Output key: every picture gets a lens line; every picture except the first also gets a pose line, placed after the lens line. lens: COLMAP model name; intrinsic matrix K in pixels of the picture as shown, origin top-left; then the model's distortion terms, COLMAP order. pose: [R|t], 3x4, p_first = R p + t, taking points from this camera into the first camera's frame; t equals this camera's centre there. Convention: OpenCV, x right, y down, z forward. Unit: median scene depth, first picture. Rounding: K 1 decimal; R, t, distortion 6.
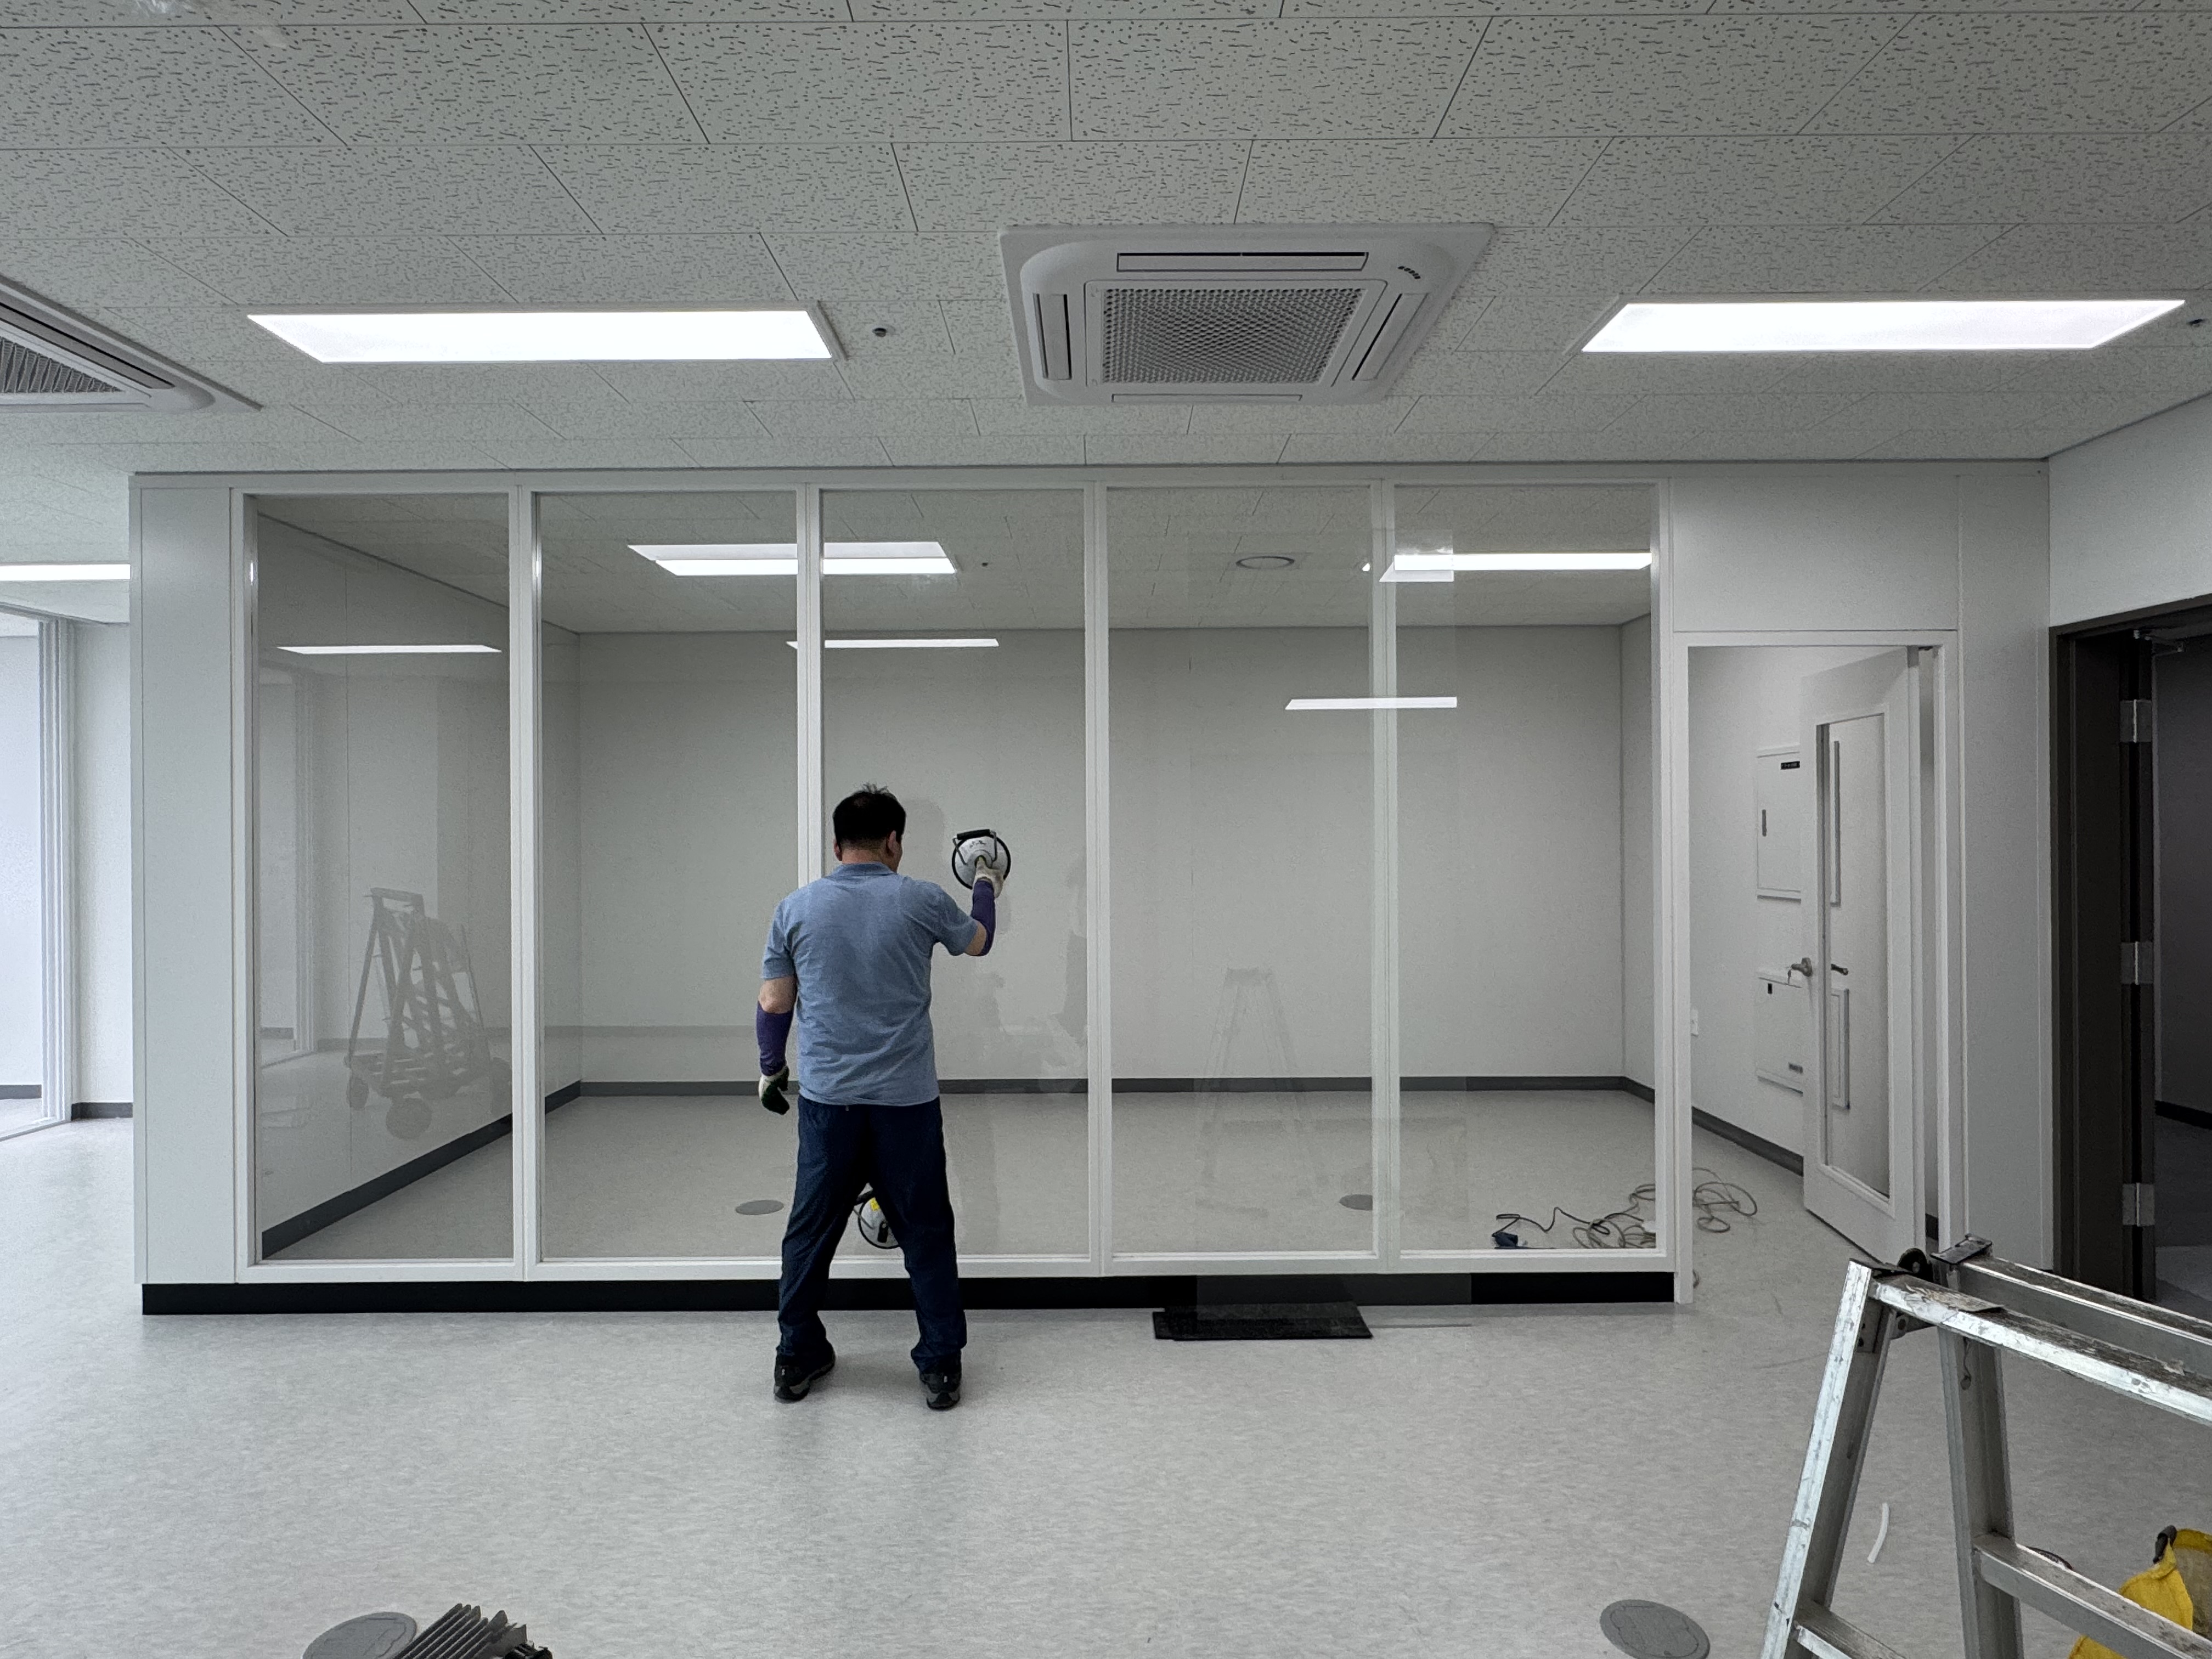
lens RADIAL K [[1224.4, 0, 1106.0], [0, 1224.4, 829.5], [0, 0, 1]] dist [-0.025660, 0.017711]
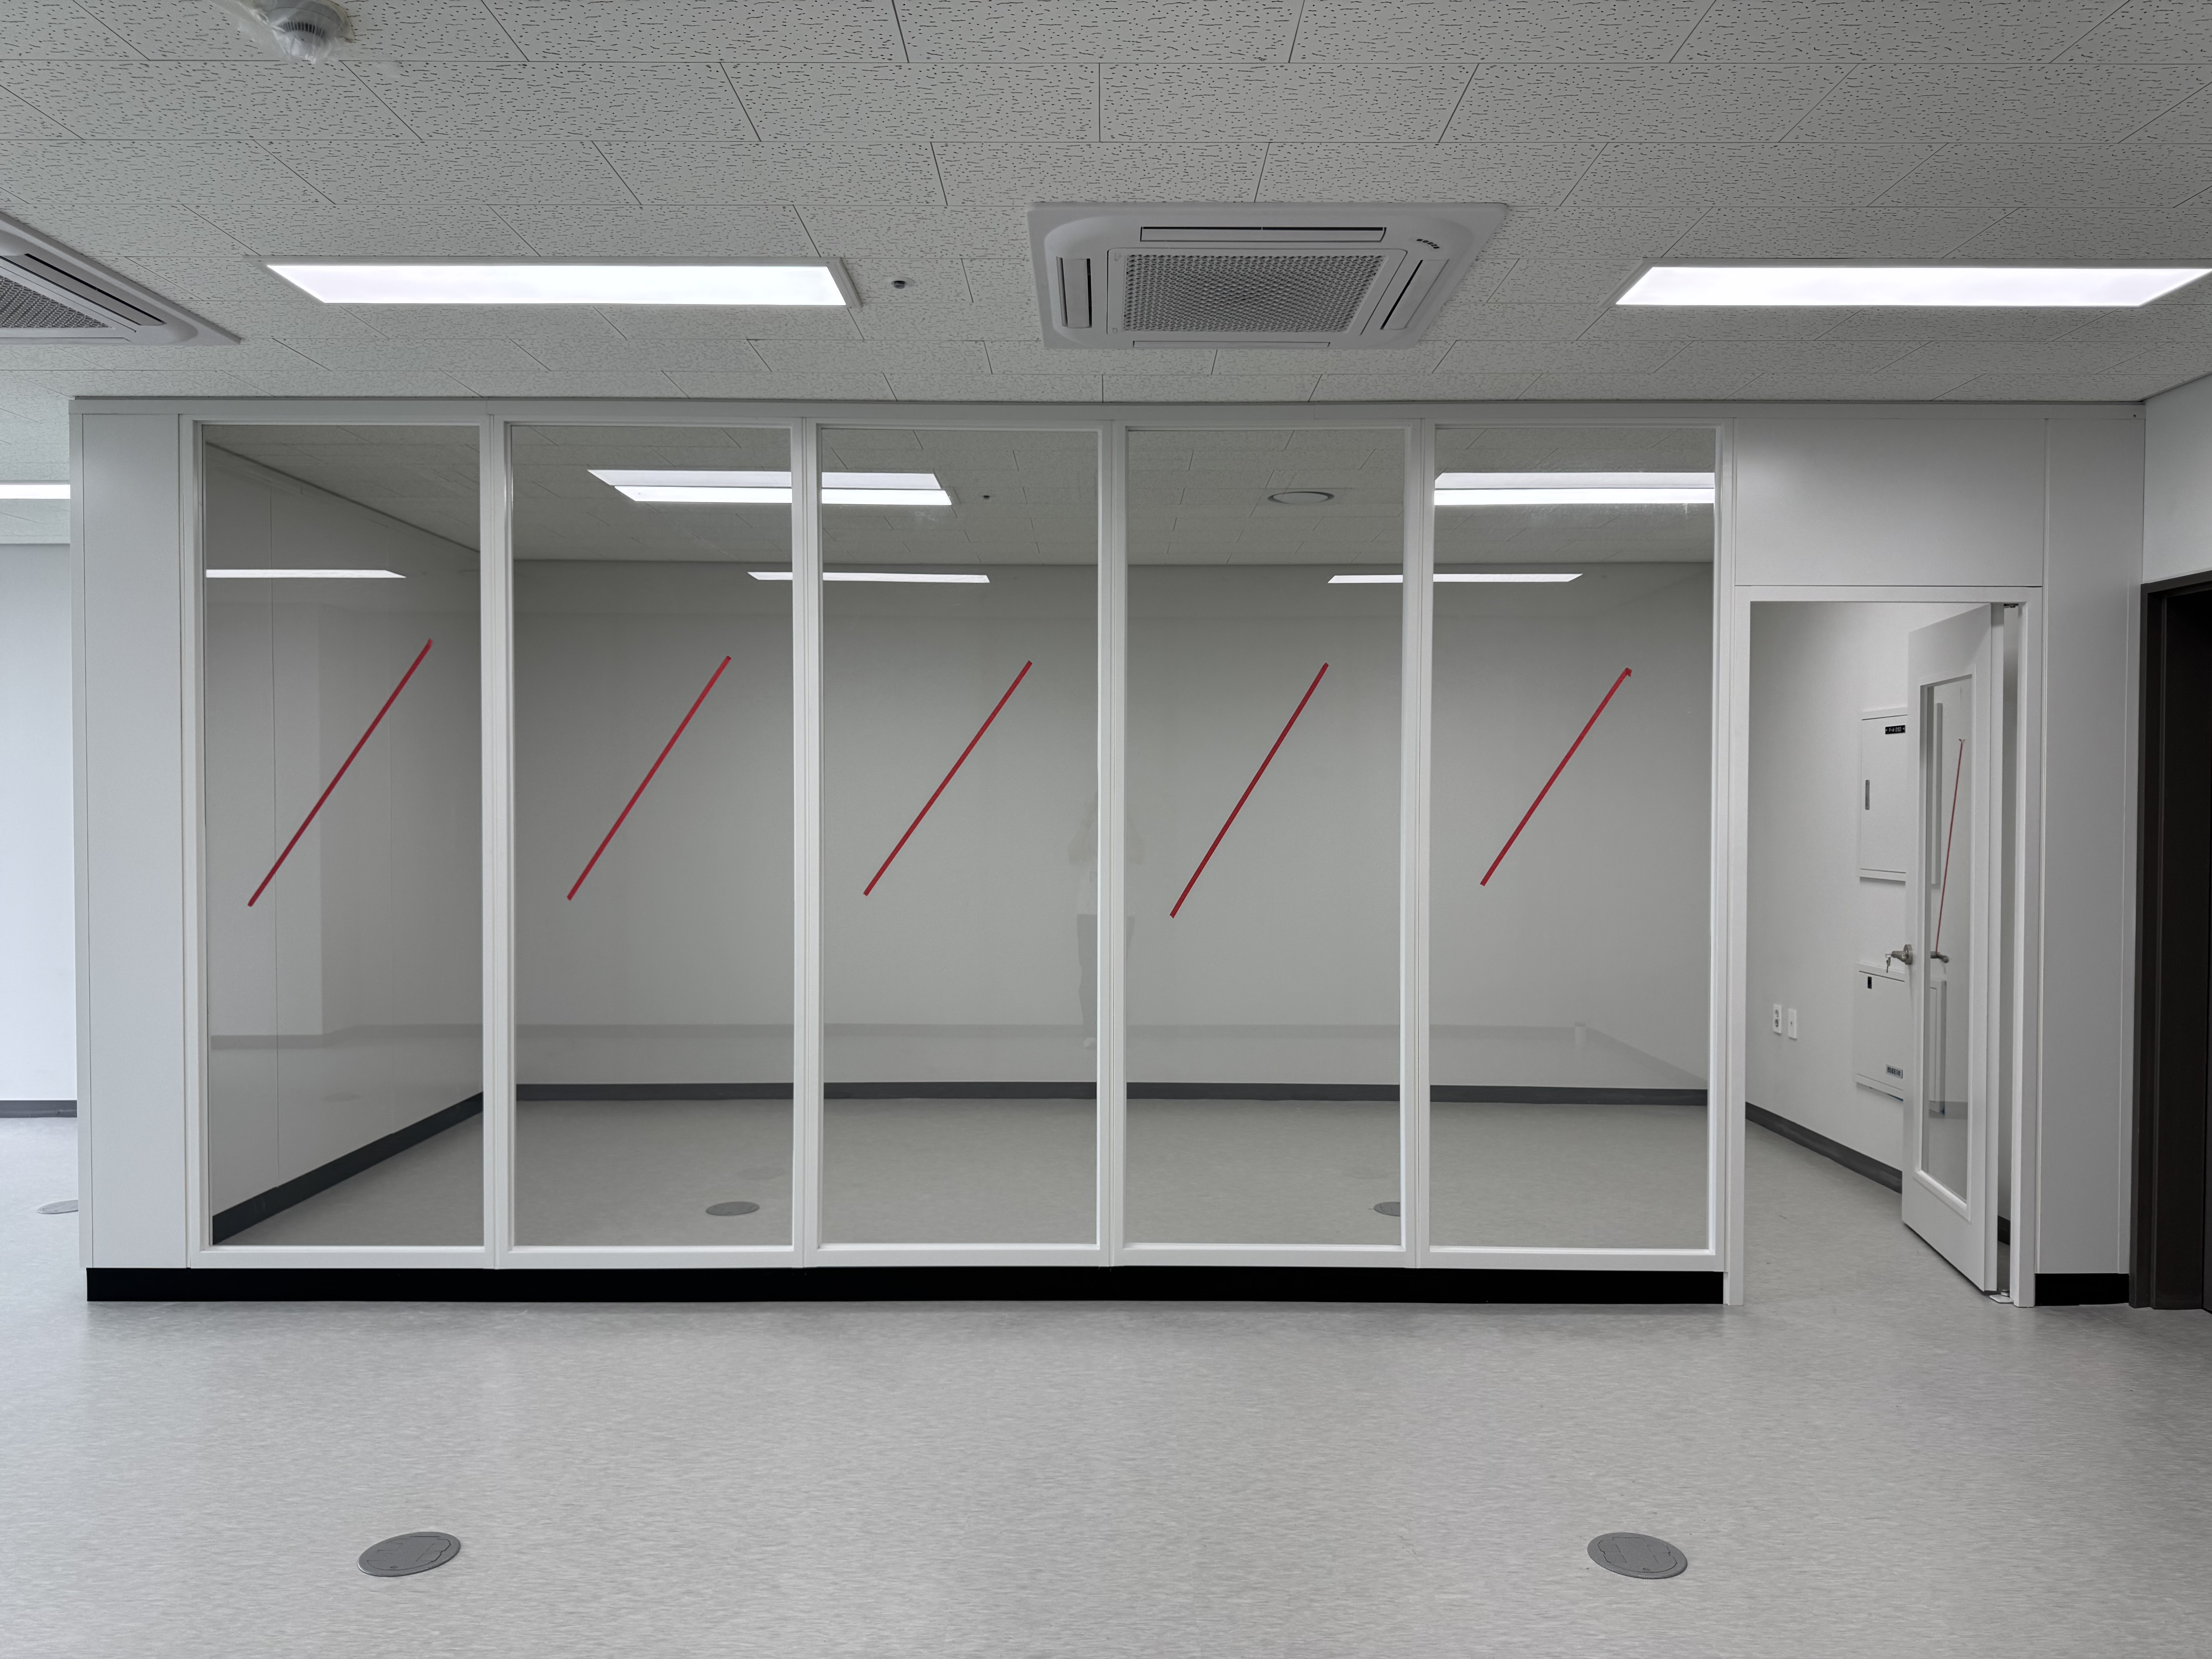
lens RADIAL K [[1579.2, 0, 1110.4], [0, 1579.2, 833.7], [0, 0, 1]] dist [-0.002890, -0.001488]
pose [[0.999949, 0.009834, -0.002218, -0.006862], [-0.009786, 0.999739, 0.020641, 0.008673], [0.002420, -0.020619, 0.999784, -0.279254]]
